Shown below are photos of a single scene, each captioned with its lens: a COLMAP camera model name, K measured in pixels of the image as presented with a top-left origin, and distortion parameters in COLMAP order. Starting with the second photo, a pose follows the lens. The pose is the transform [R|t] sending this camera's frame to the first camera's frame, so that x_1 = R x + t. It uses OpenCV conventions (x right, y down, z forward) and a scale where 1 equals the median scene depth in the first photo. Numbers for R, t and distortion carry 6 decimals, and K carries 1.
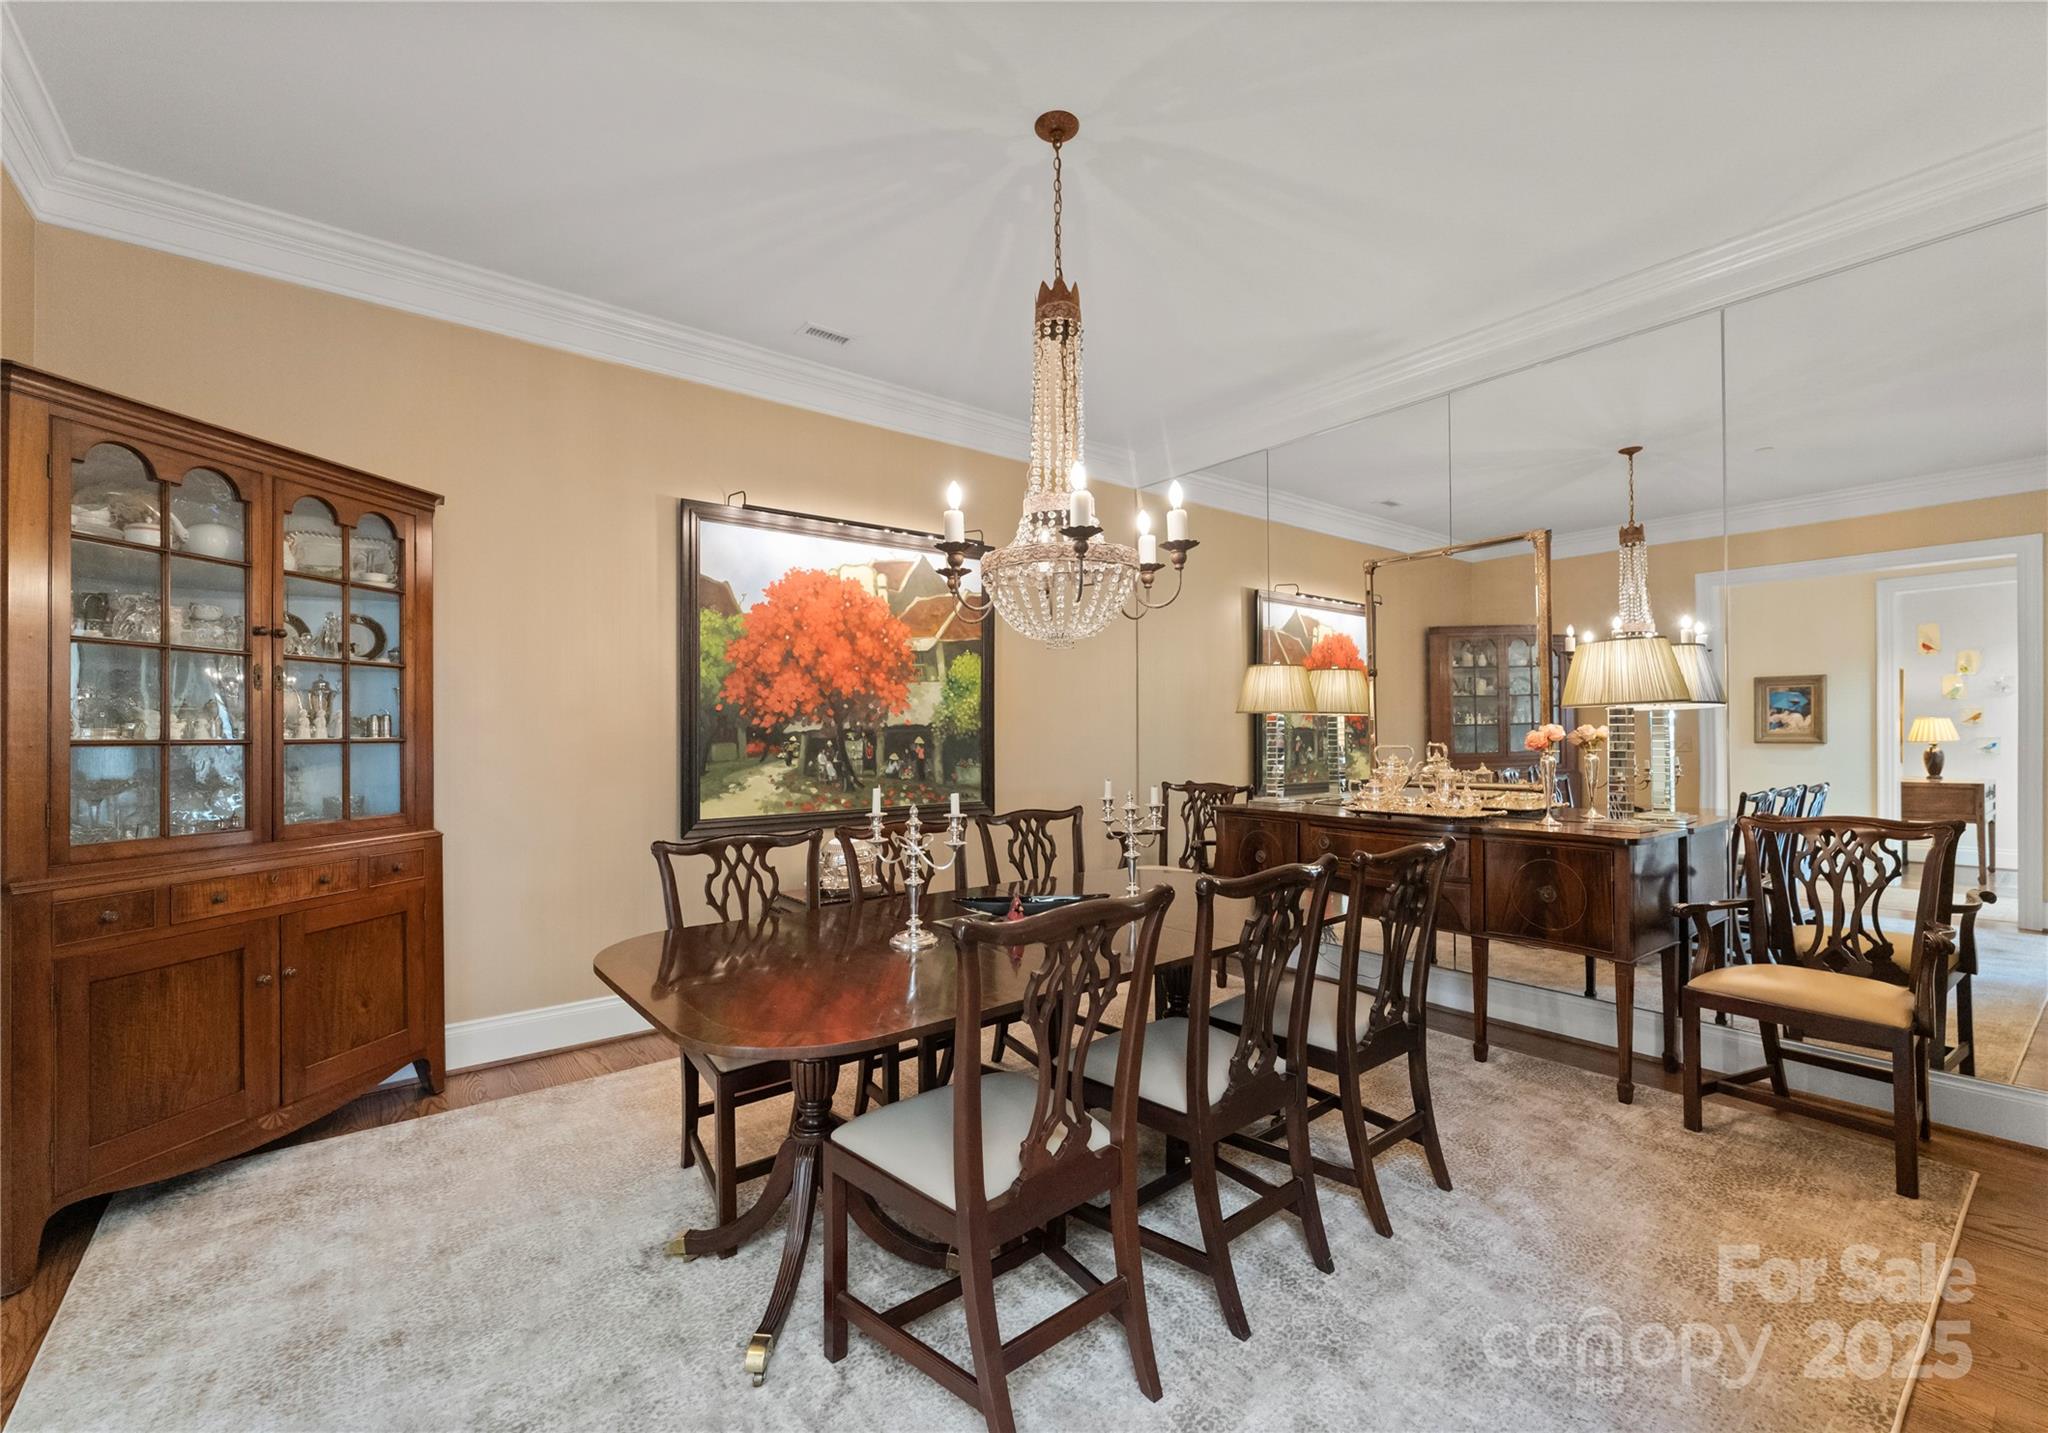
lens RADIAL K [[873.2, 0, 1026.3], [0, 873.2, 727.2], [0, 0, 1]] dist [0.004683, -0.000989]
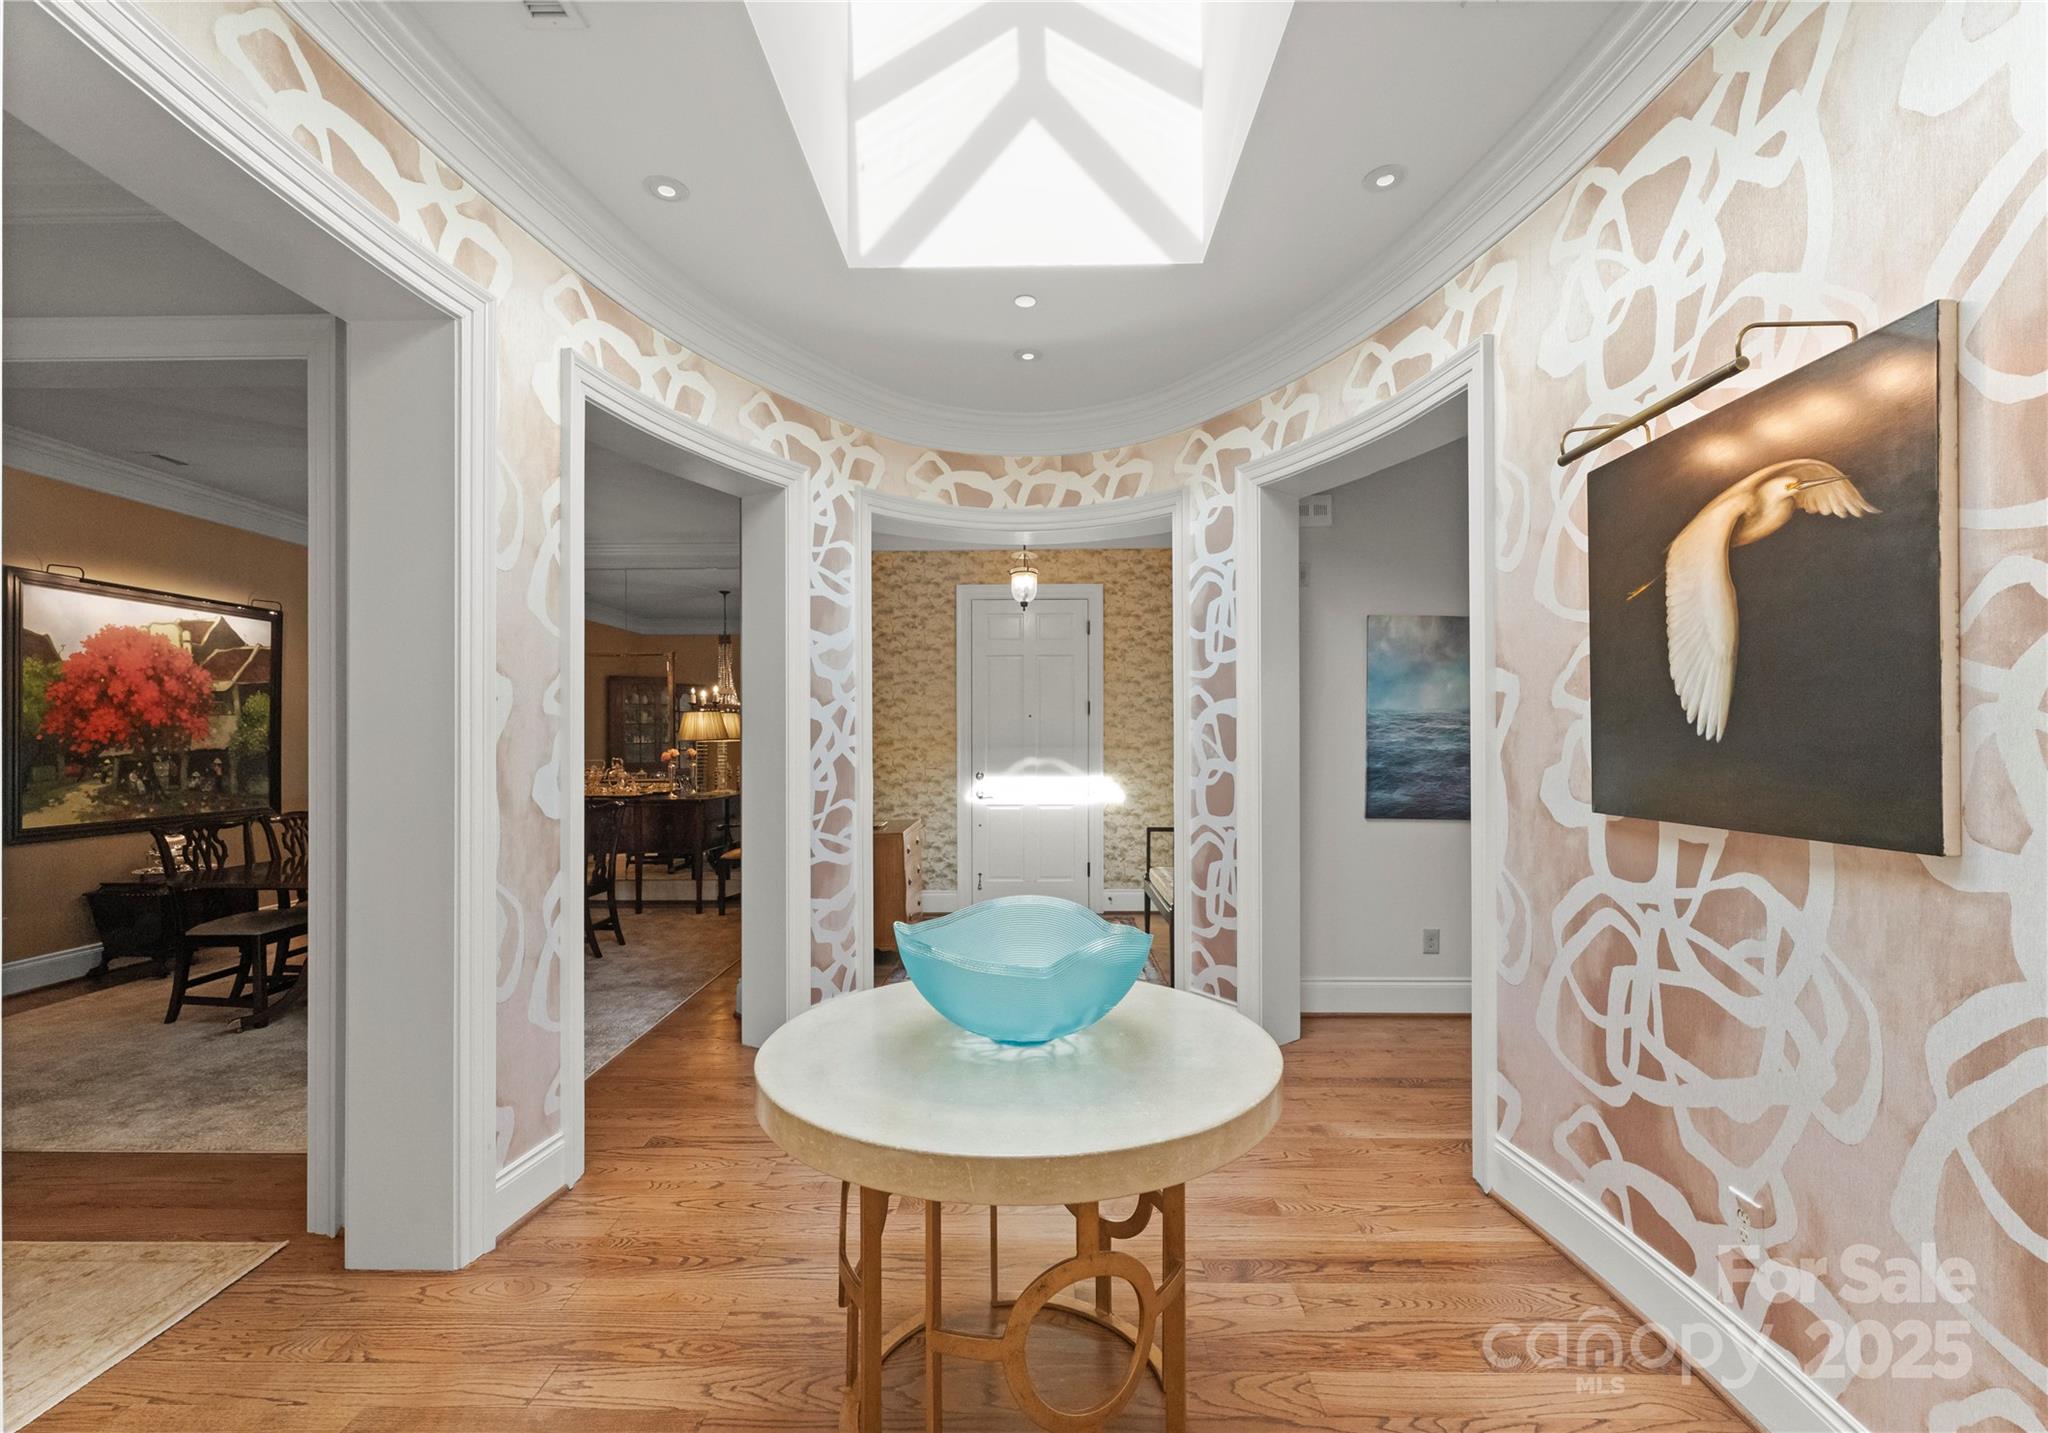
lens RADIAL K [[873.2, 0, 1014.9], [0, 873.2, 729.5], [0, 0, 1]] dist [0.004683, -0.000989]
pose [[0.639683, 0.012135, 0.768543, -0.392872], [-0.005941, 0.999924, -0.010843, -0.026160], [-0.768616, 0.002370, 0.639707, -0.784391]]
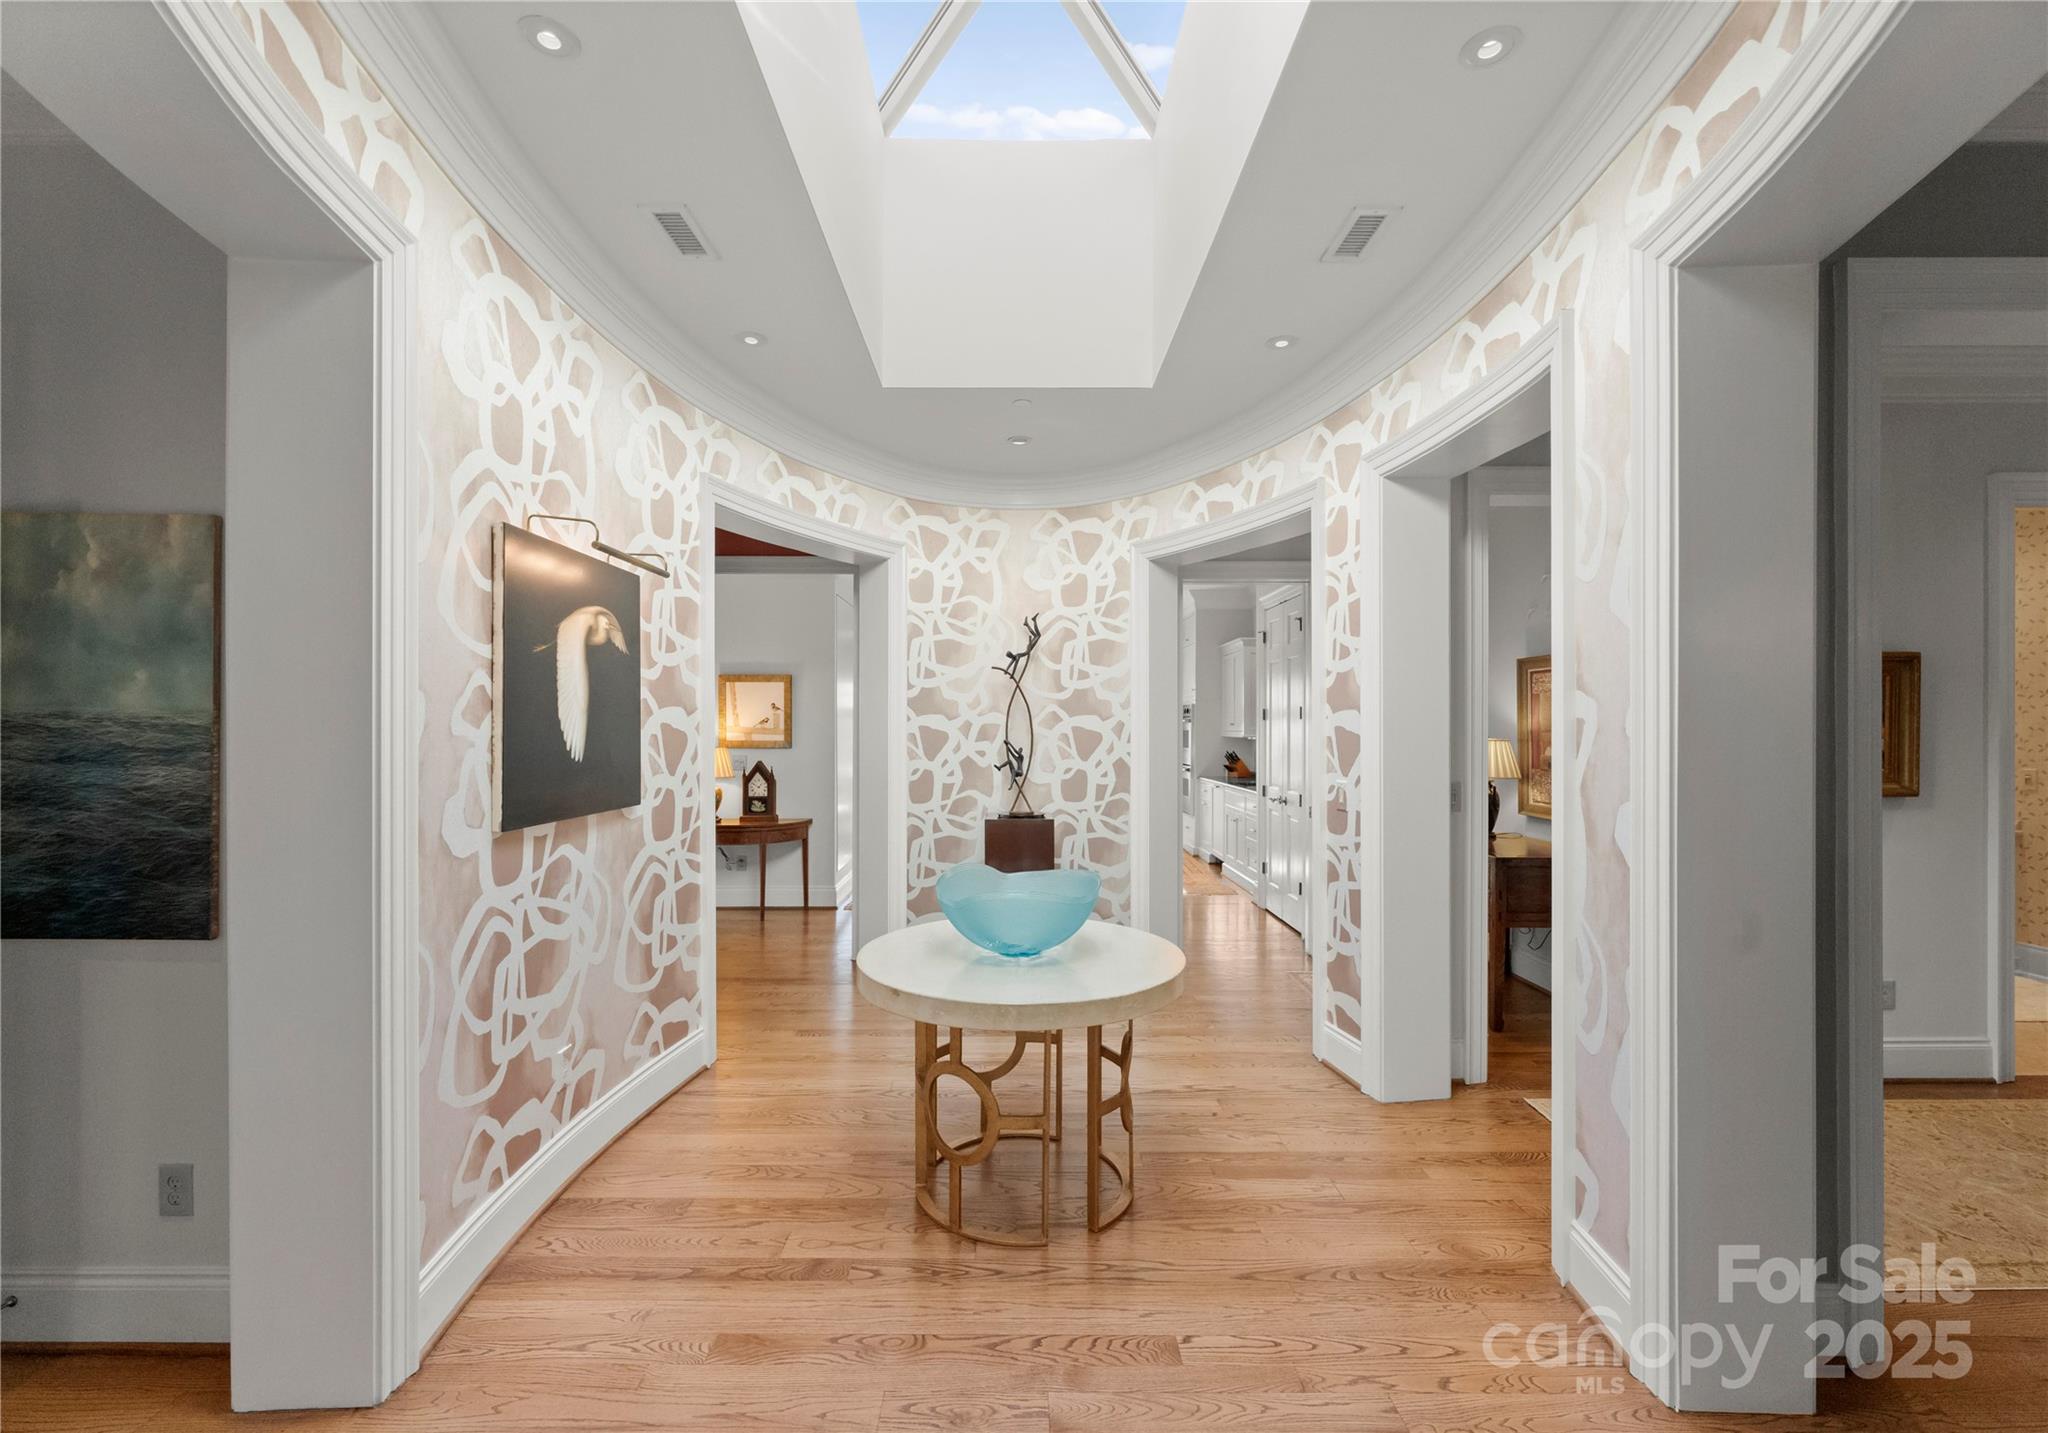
lens RADIAL K [[873.2, 0, 1016.2], [0, 873.2, 732.3], [0, 0, 1]] dist [0.004683, -0.000989]
pose [[-0.621538, 0.004148, -0.783373, 2.248752], [0.006760, 0.999977, -0.000068, -0.091684], [0.783355, -0.005338, -0.621552, 1.328895]]
